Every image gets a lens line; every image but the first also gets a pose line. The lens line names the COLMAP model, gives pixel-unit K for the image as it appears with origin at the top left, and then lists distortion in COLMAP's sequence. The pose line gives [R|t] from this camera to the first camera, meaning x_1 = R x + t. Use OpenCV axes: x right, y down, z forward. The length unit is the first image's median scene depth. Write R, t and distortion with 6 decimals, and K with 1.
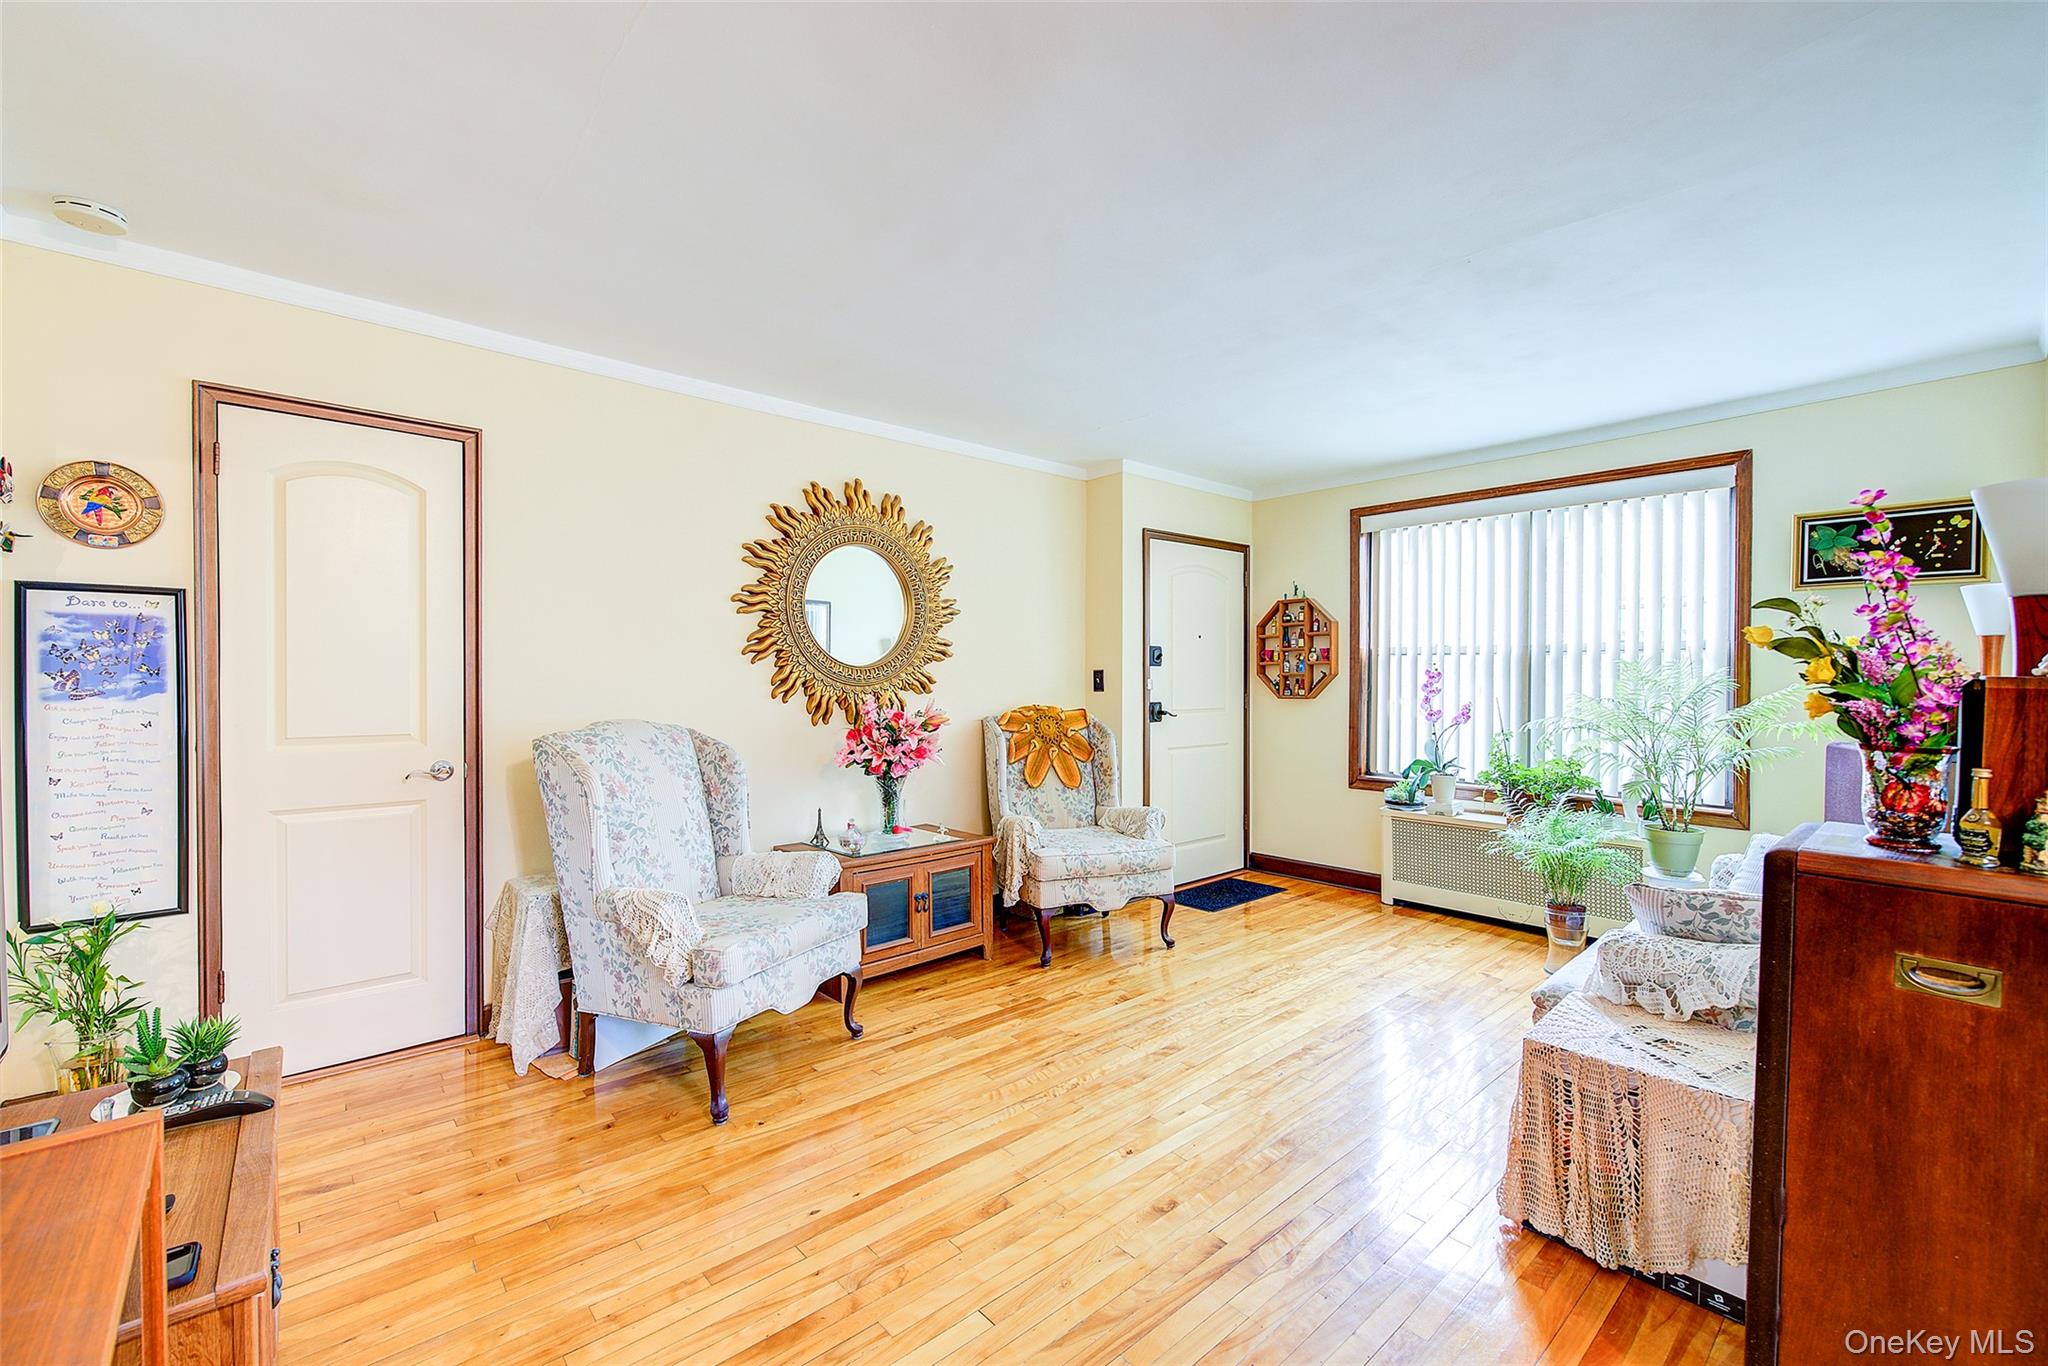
lens RADIAL K [[845.4, 0, 1024.0], [0, 845.4, 683.0], [0, 0, 1]] dist [-0.000919, -0.000684]
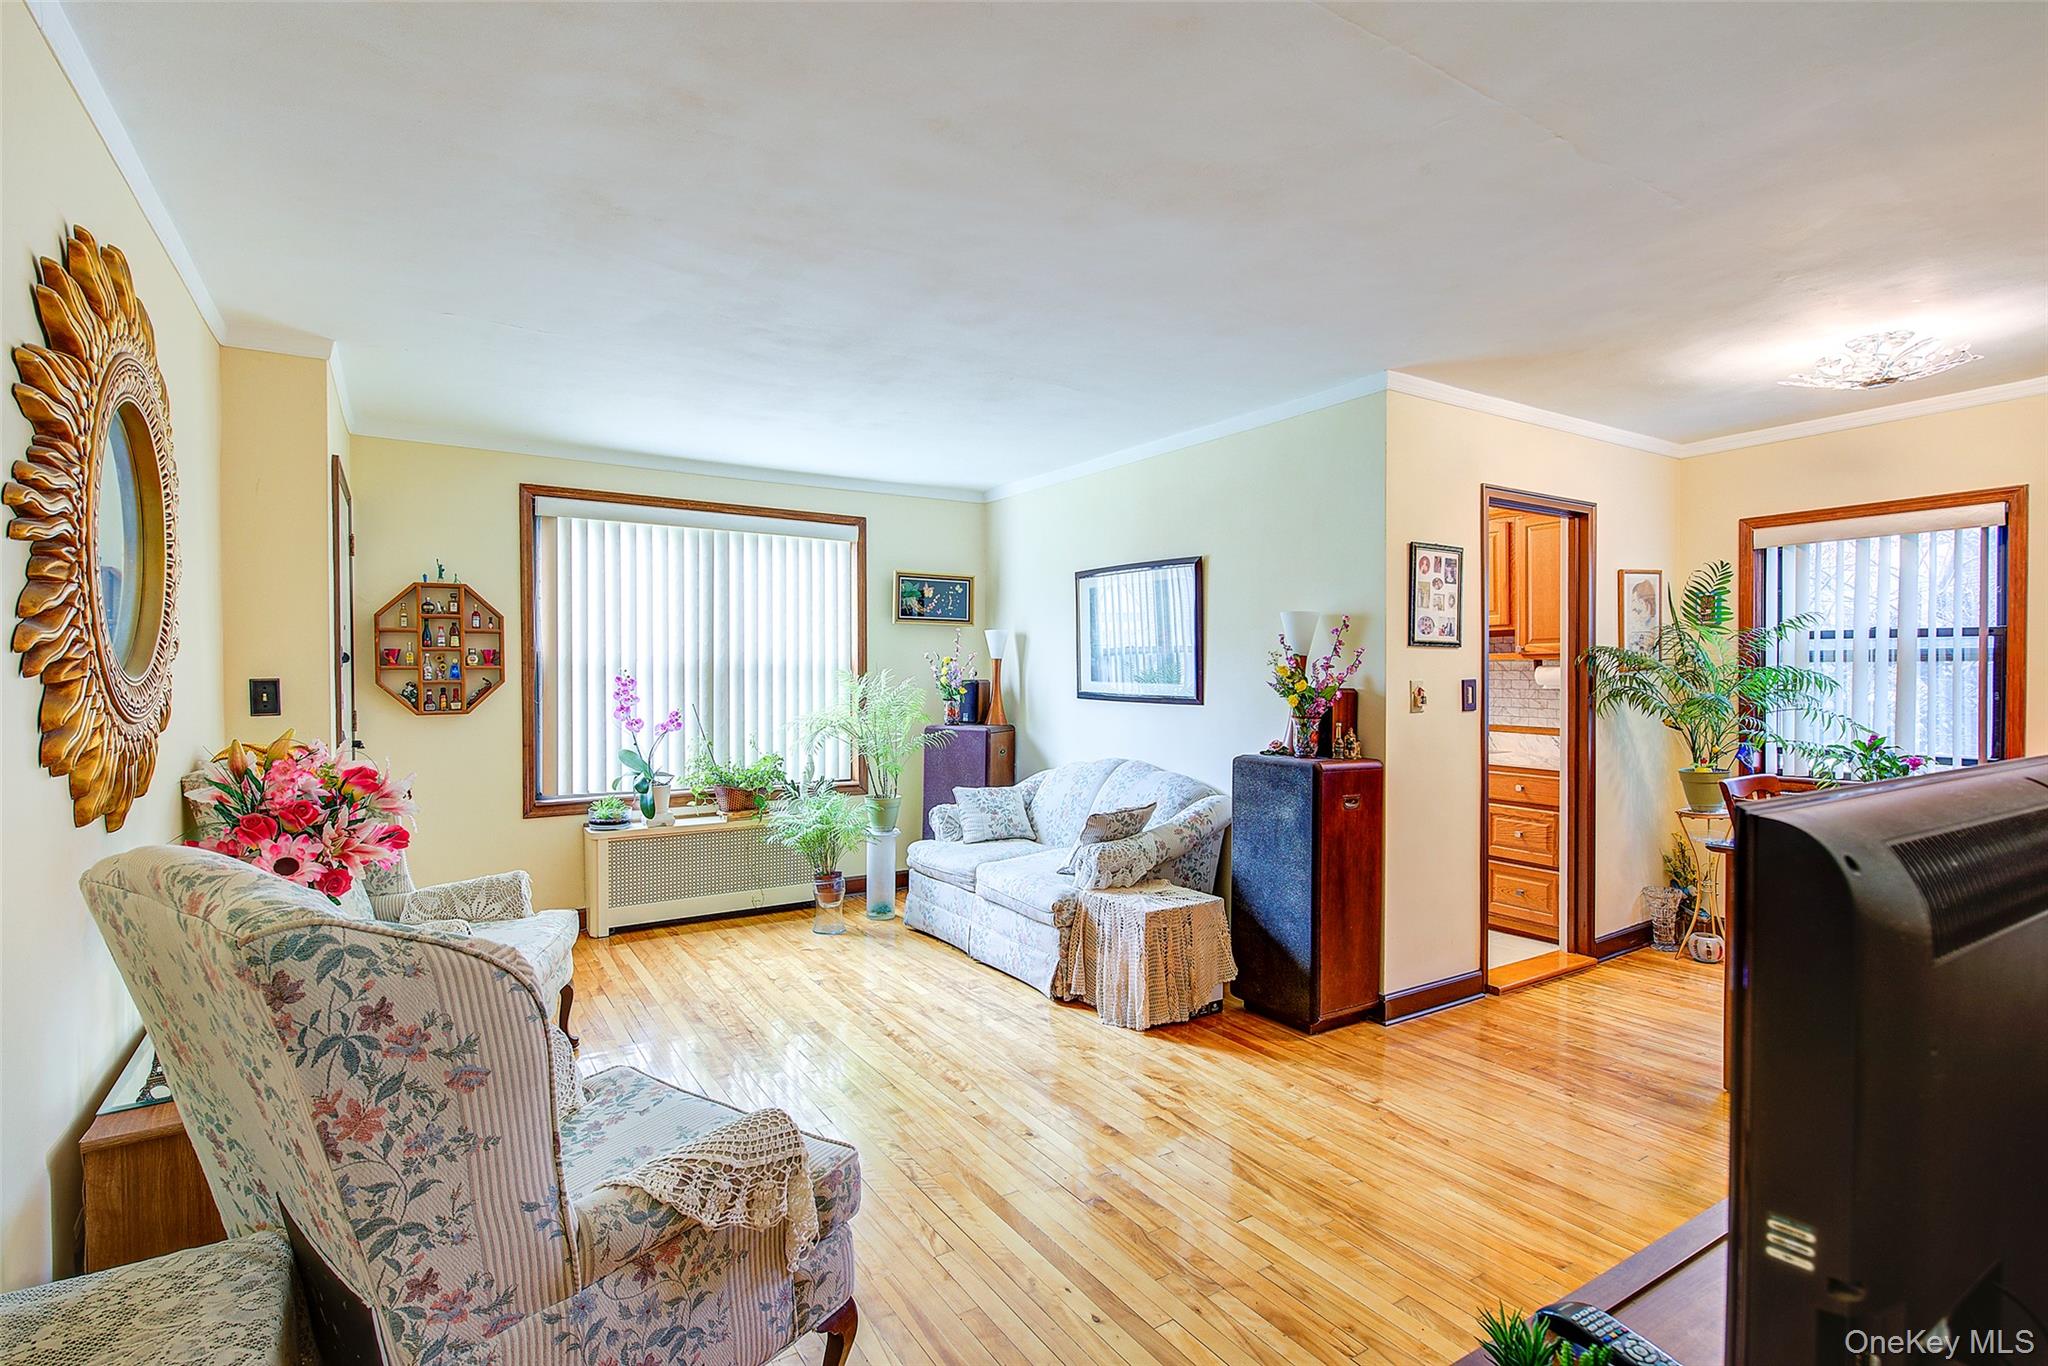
lens RADIAL K [[979.5, 0, 1032.6], [0, 979.5, 684.9], [0, 0, 1]] dist [0.002129, -0.000204]
pose [[0.141328, -0.013198, 0.989875, -0.673651], [0.007882, 0.999894, 0.012206, -0.020652], [-0.989931, 0.006077, 0.141417, 0.497176]]
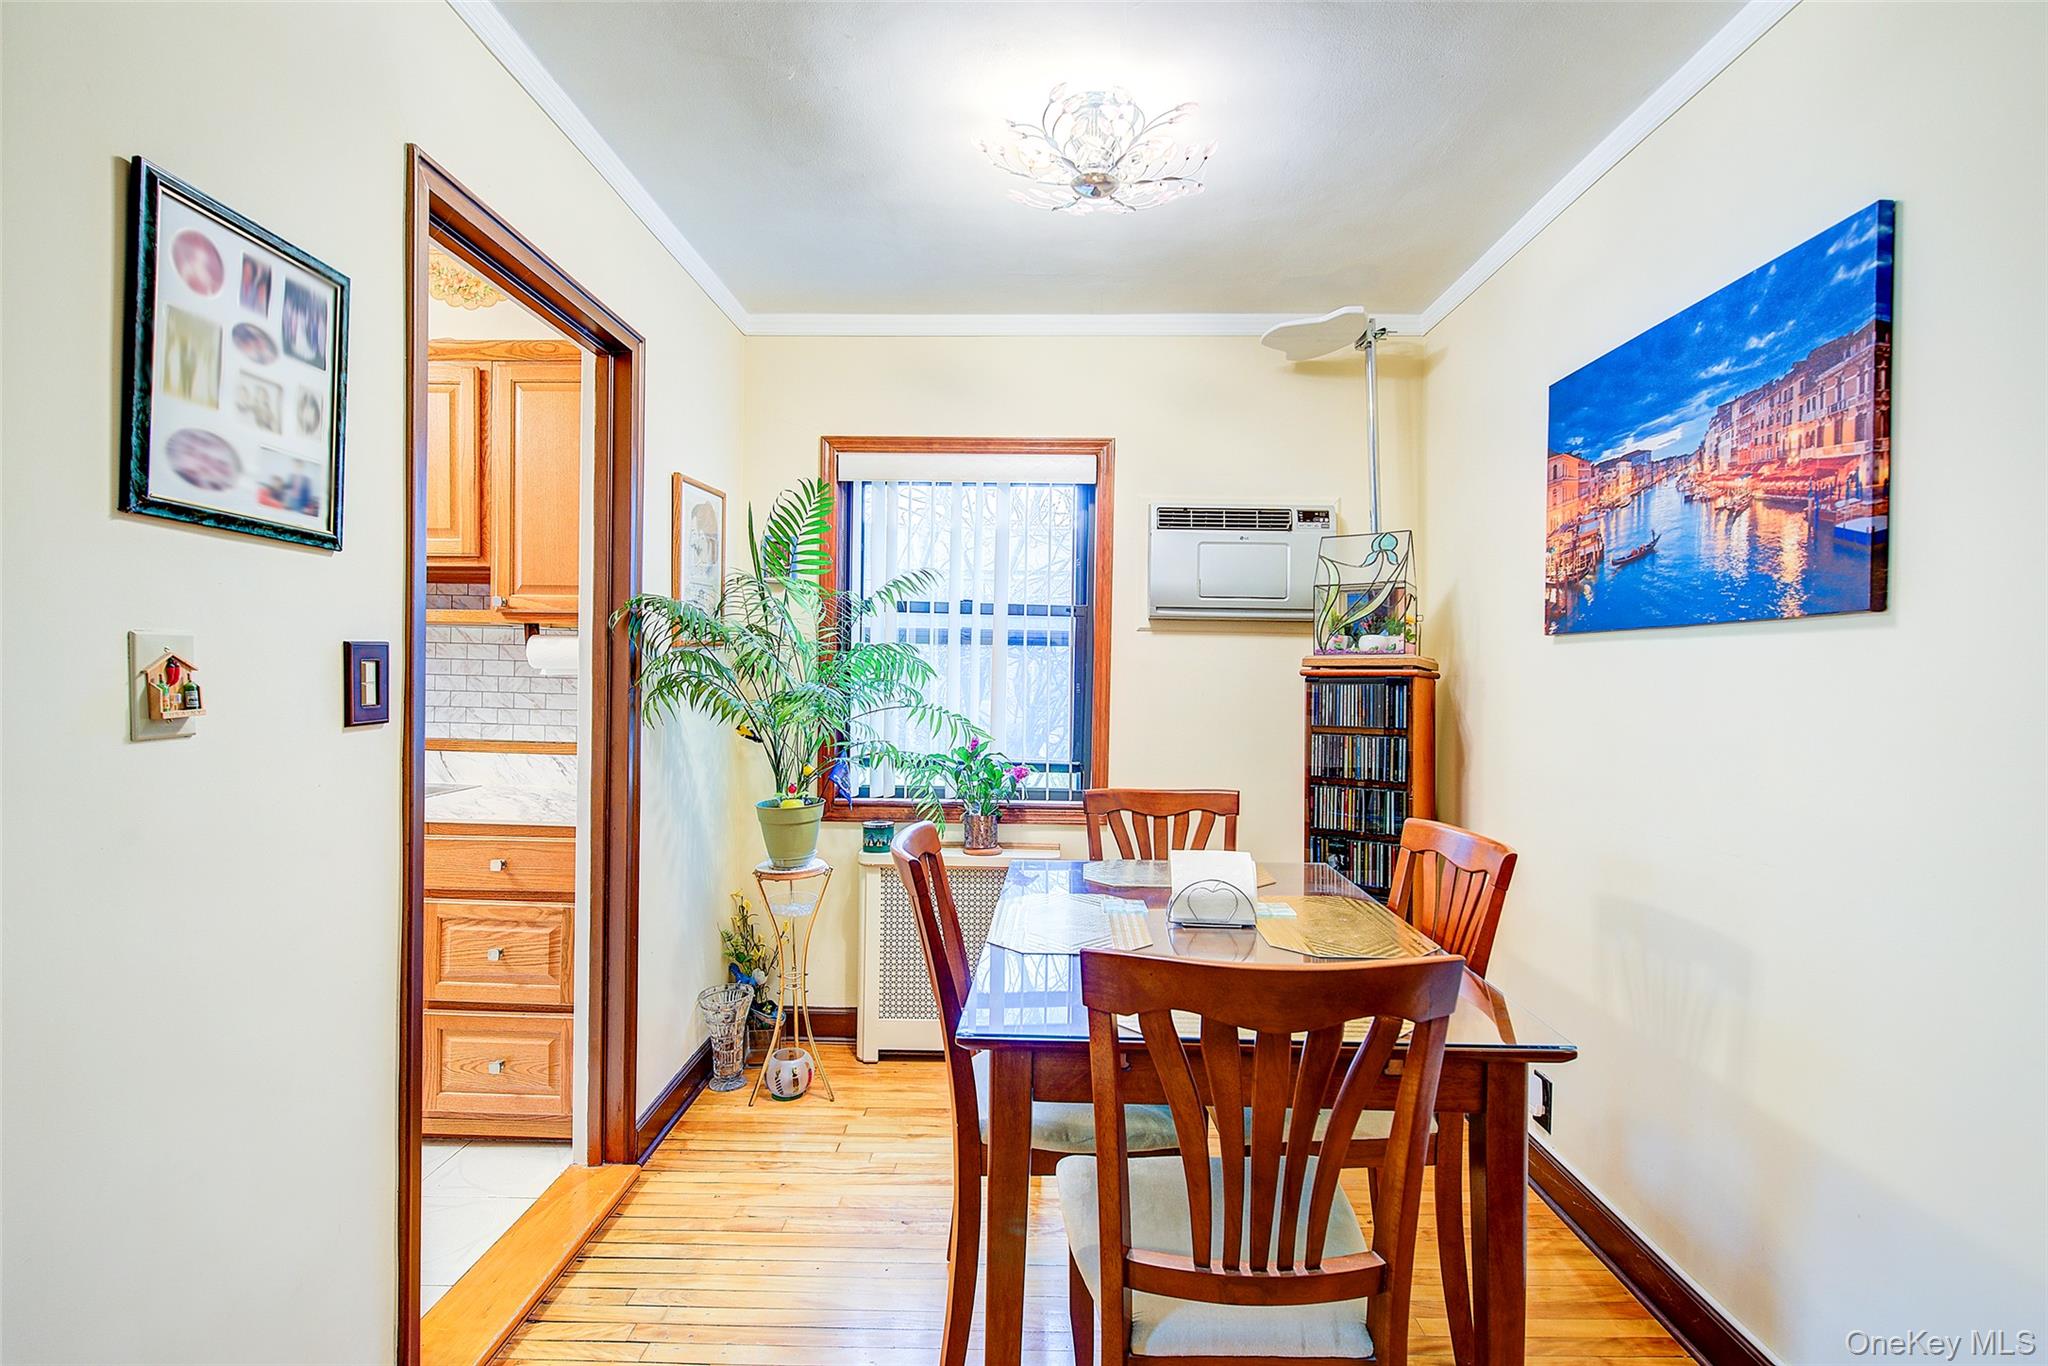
lens RADIAL K [[942.1, 0, 1028.2], [0, 942.1, 690.9], [0, 0, 1]] dist [-0.001520, -0.000552]
pose [[-0.743311, -0.025846, 0.668446, 0.005578], [-0.016554, 0.999658, 0.020244, -0.001382], [-0.668741, 0.003982, -0.743485, 0.278404]]
